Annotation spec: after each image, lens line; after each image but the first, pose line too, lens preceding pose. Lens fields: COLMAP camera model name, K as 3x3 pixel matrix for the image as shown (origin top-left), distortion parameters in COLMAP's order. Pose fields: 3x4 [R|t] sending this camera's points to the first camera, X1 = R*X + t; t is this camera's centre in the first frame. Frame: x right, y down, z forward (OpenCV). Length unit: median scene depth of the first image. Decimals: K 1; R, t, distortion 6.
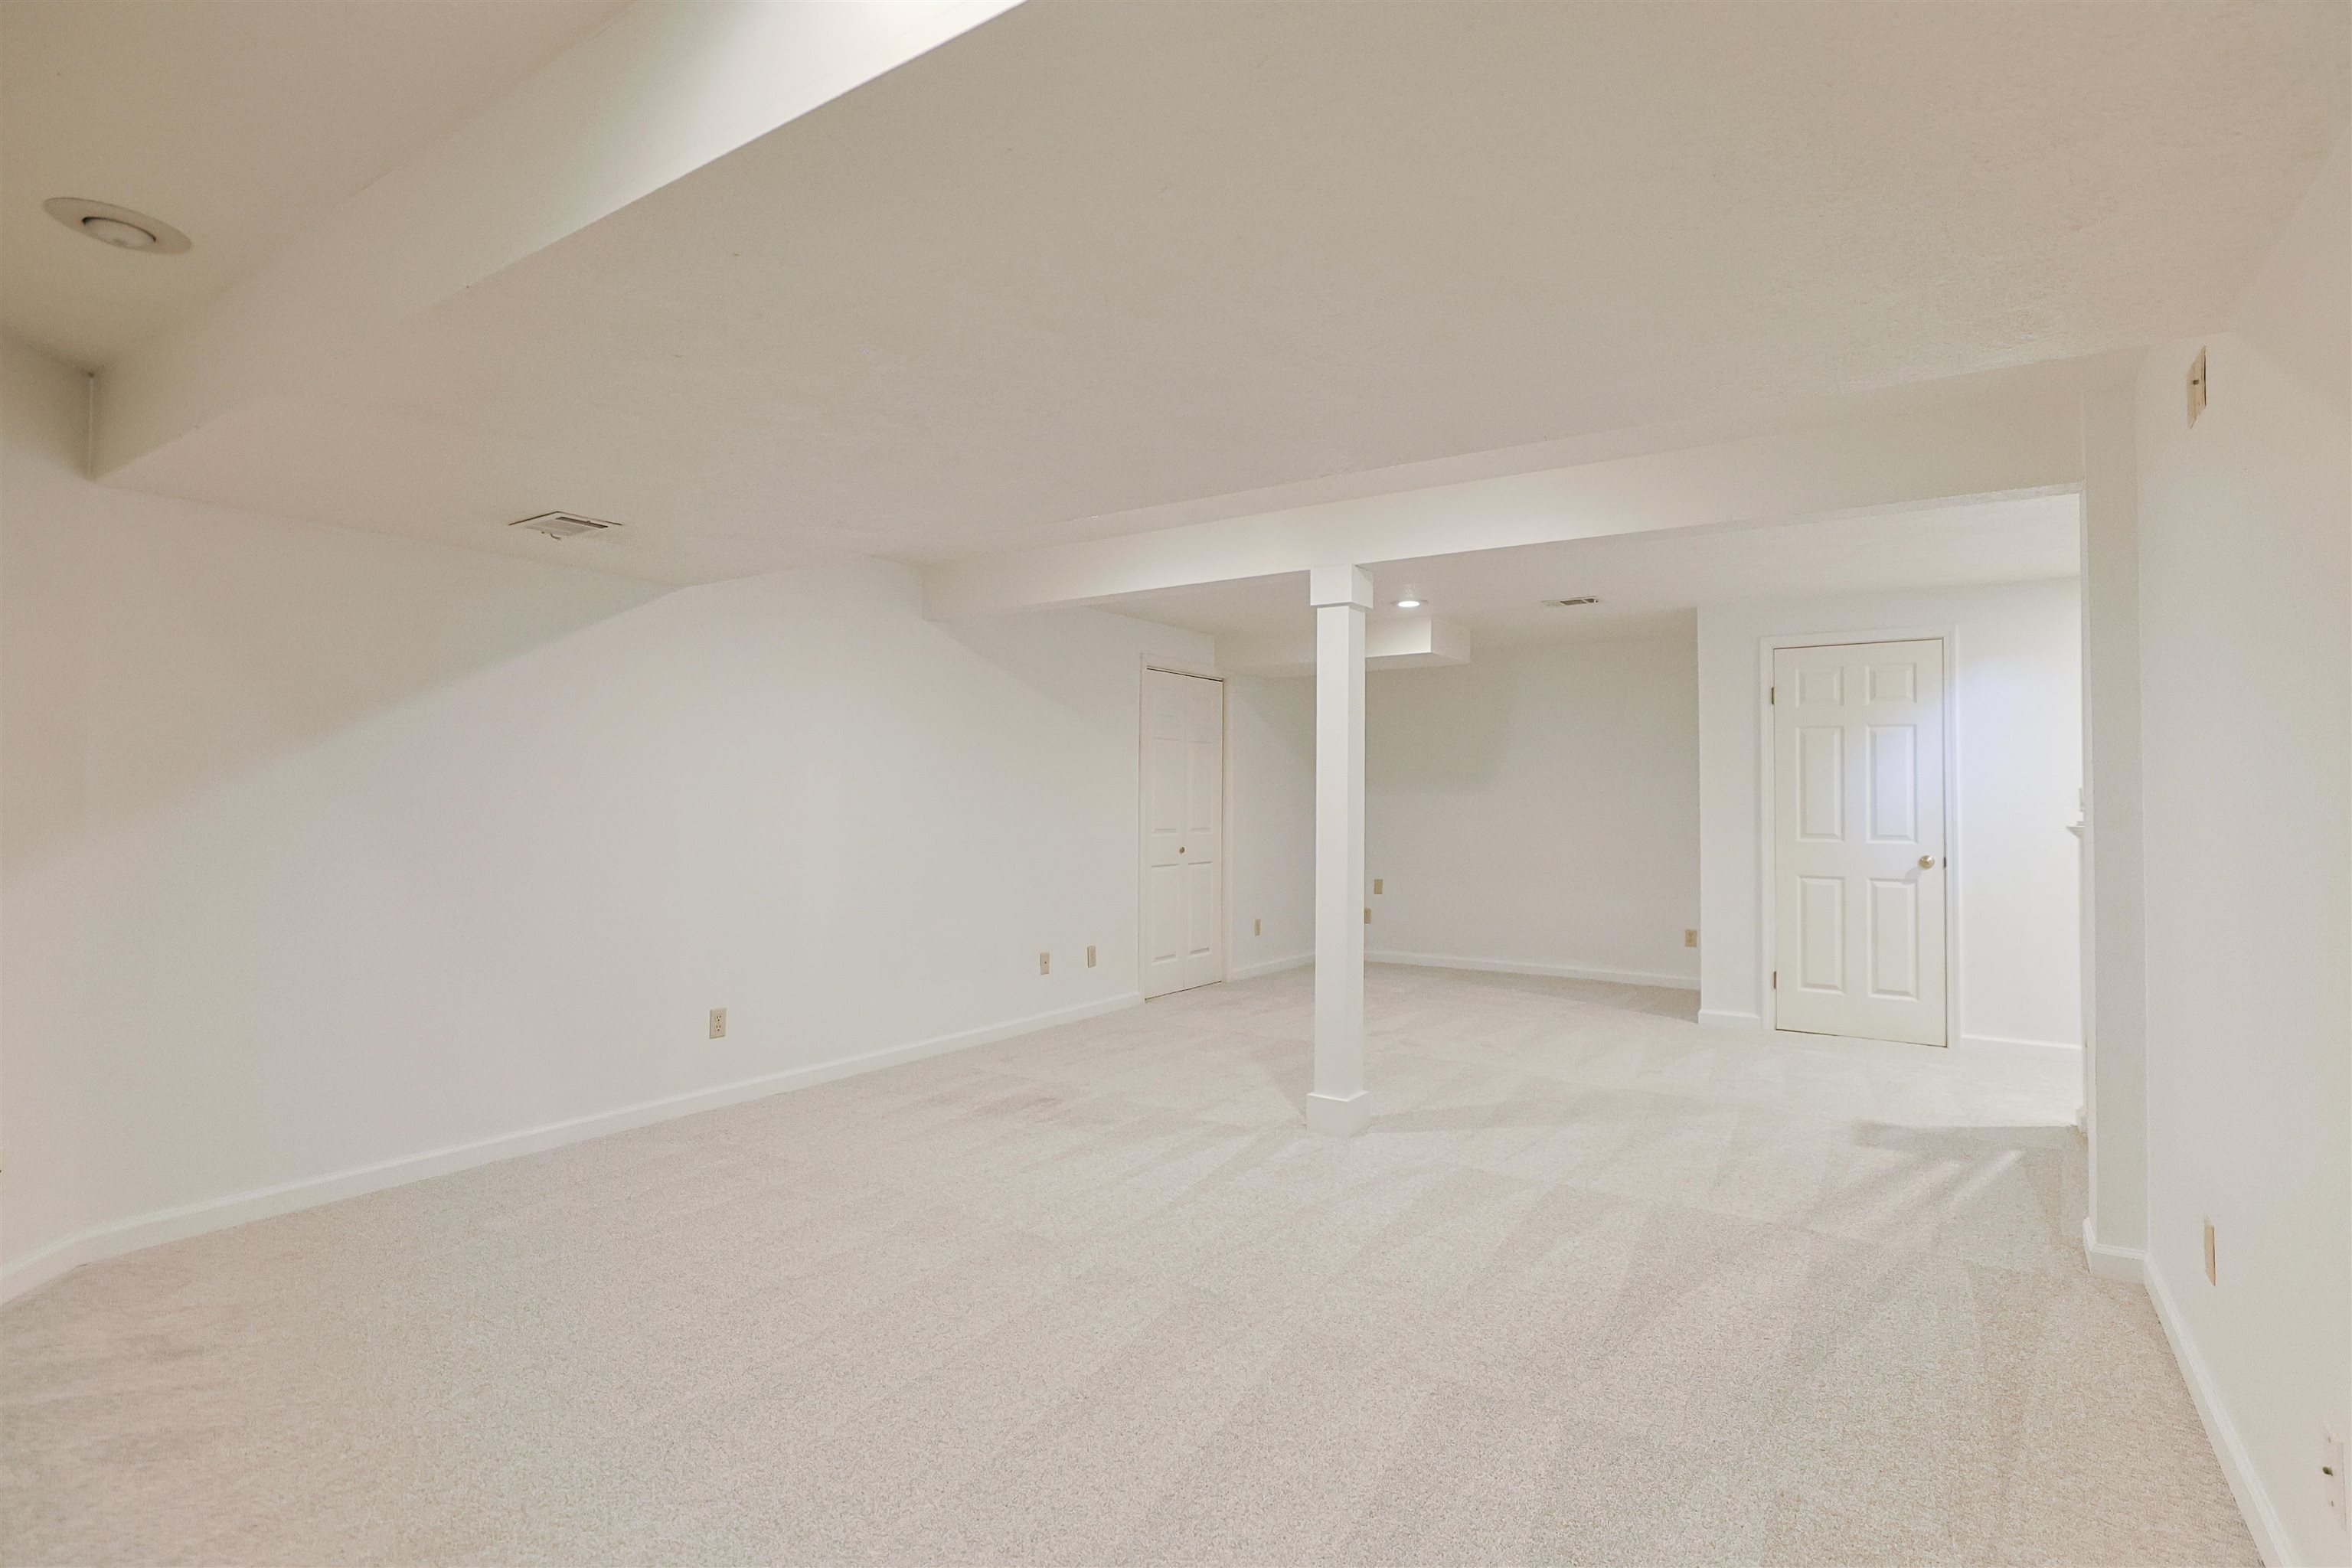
lens RADIAL K [[1156.1, 0, 1186.1], [0, 1156.1, 790.2], [0, 0, 1]] dist [-0.013267, 0.010730]
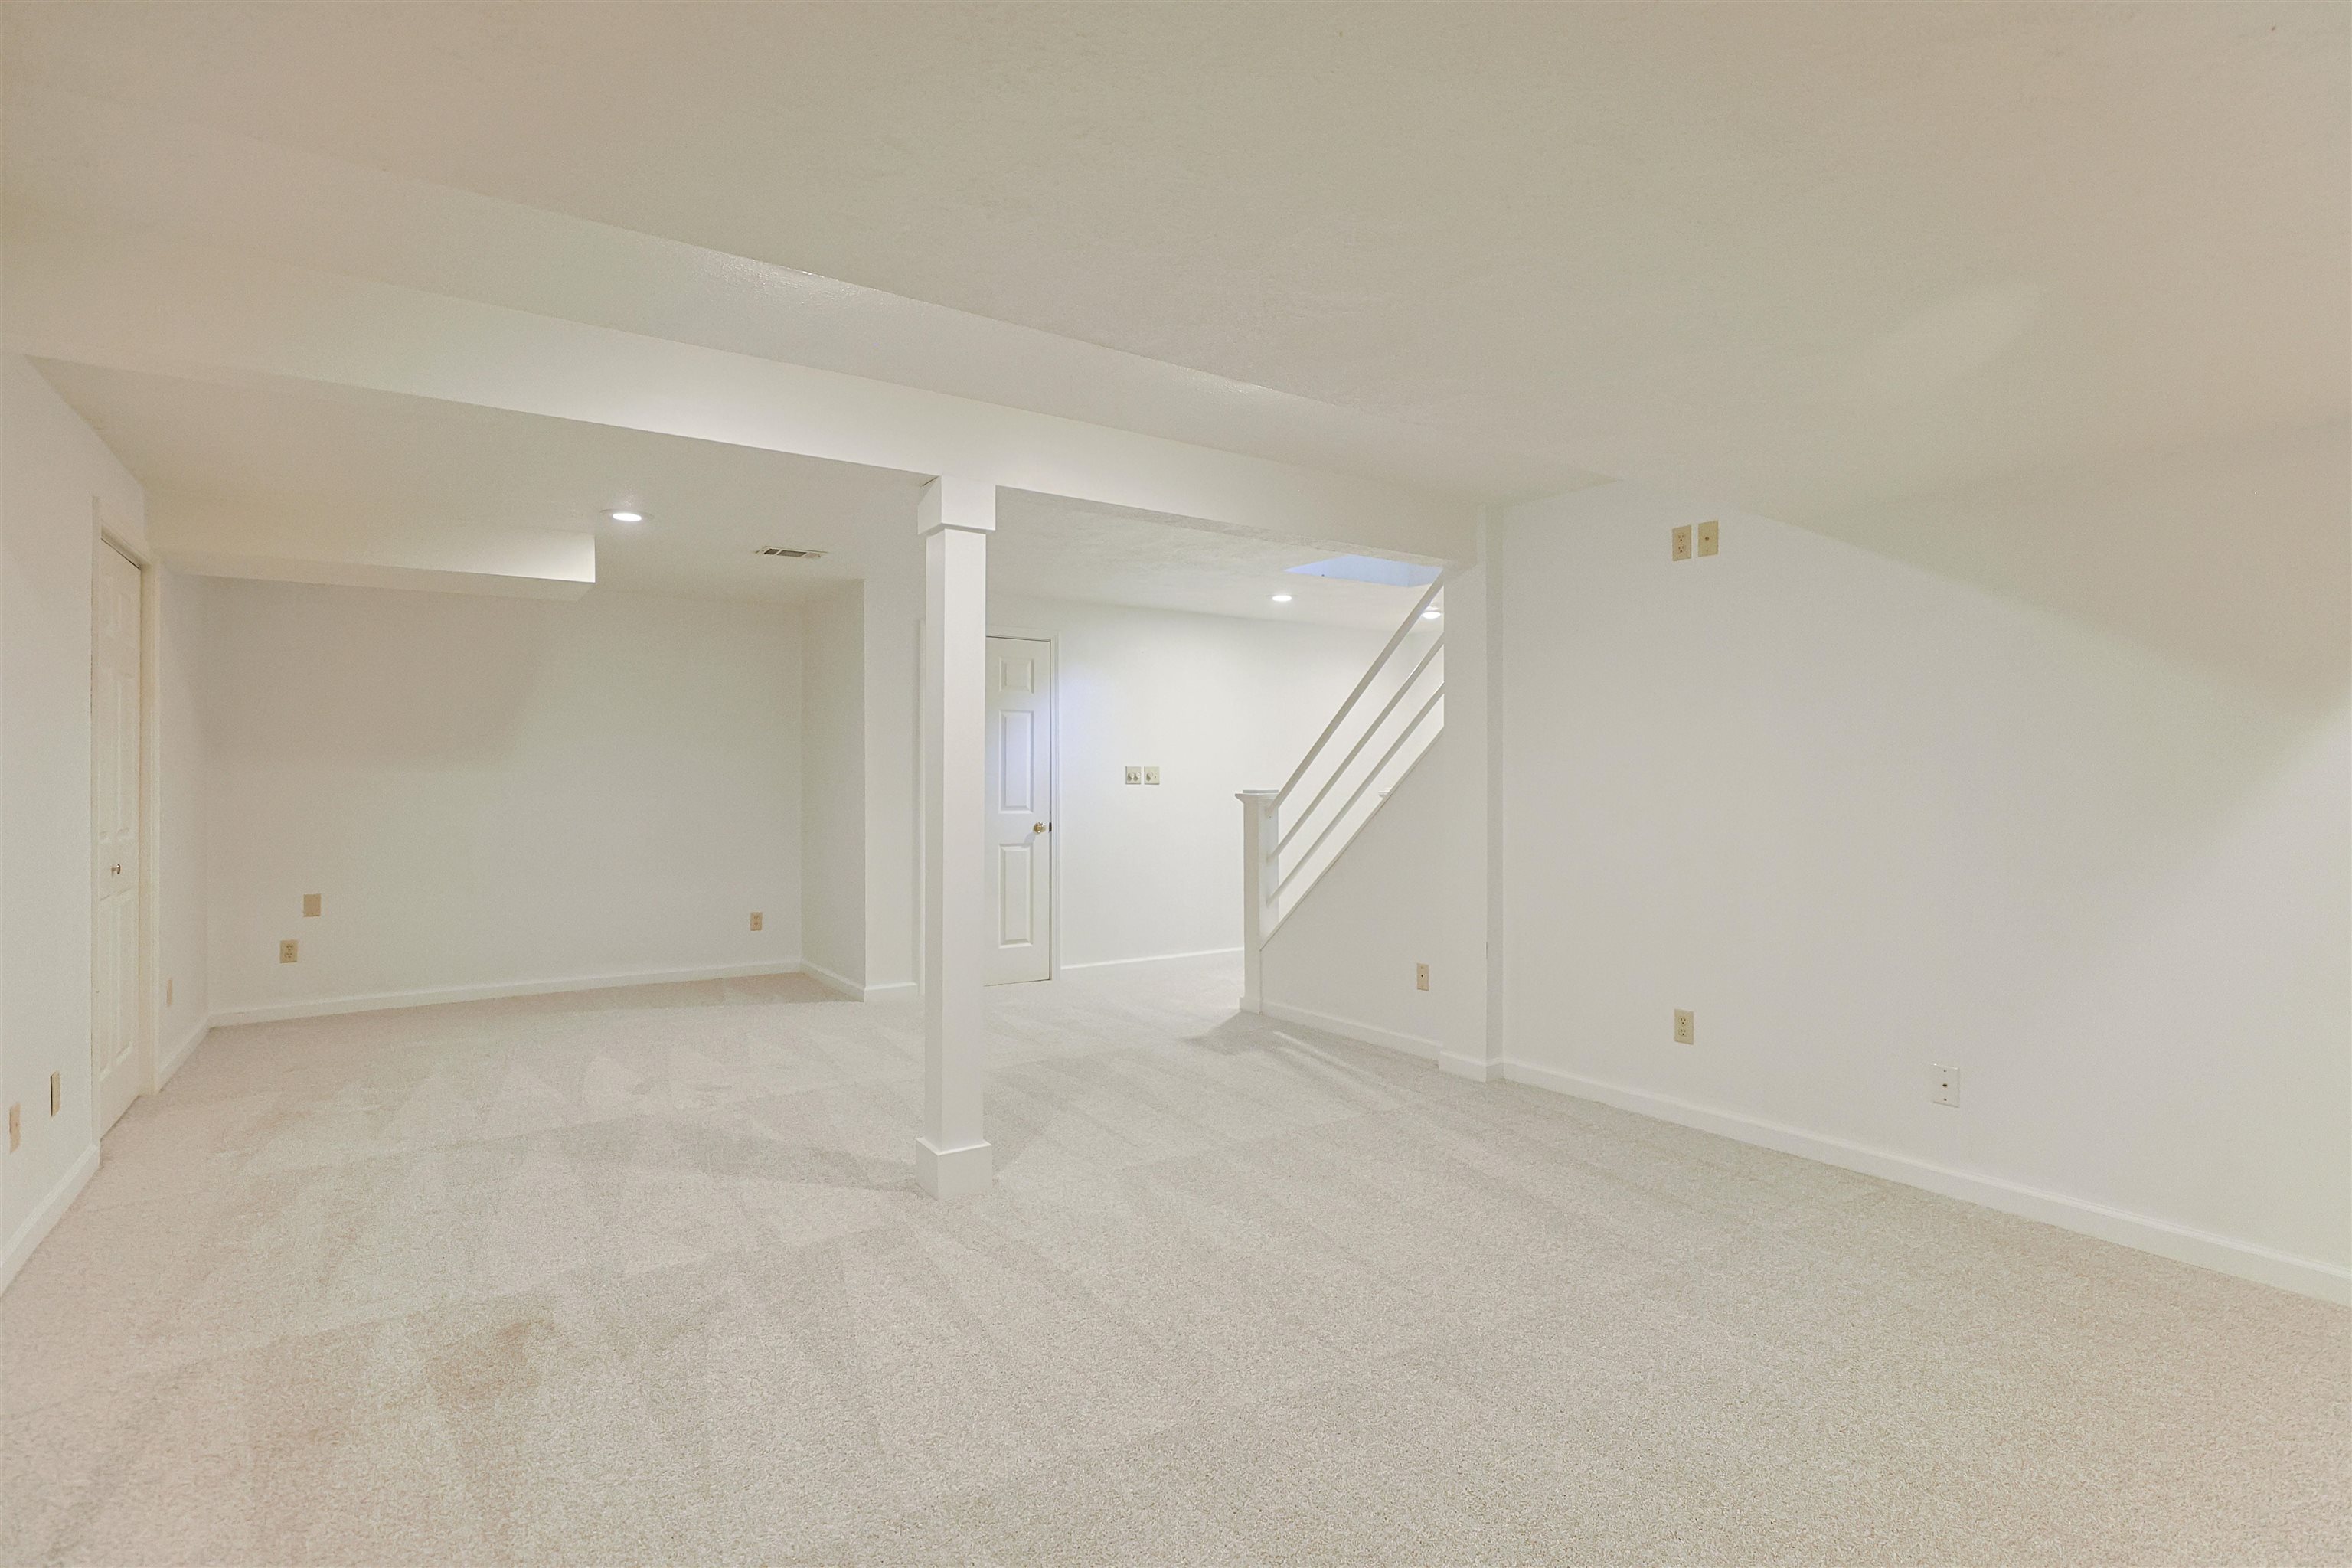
lens RADIAL K [[1156.1, 0, 1183.8], [0, 1156.1, 775.3], [0, 0, 1]] dist [-0.013267, 0.010730]
pose [[0.363673, 0.000486, 0.931526, -0.418085], [-0.005038, 0.999986, 0.001445, 0.005641], [-0.931513, -0.005218, 0.363671, 0.426200]]
